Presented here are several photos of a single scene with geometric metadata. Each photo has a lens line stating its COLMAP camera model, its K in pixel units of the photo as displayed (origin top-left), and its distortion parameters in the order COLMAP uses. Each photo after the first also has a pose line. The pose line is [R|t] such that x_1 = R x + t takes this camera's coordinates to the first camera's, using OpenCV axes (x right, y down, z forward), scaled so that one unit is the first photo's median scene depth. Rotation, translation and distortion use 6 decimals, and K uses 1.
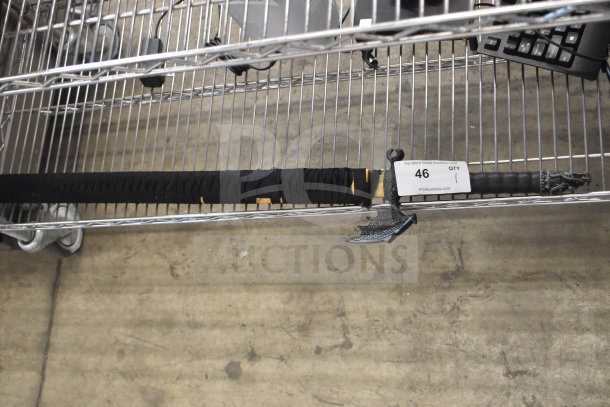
lens RADIAL K [[770.8, 0, 302.4], [0, 770.8, 205.6], [0, 0, 1]] dist [-0.047105, 0.000000]
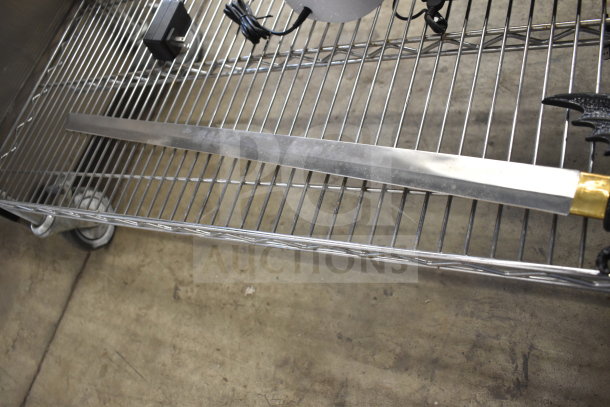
lens RADIAL K [[518.8, 0, 309.2], [0, 518.8, 203.1], [0, 0, 1]] dist [-0.058492, 0.036388]
pose [[0.963901, 0.189285, -0.187260, 0.081792], [-0.204045, 0.976946, -0.062787, -0.008254], [0.171059, 0.098730, 0.980302, 0.527982]]
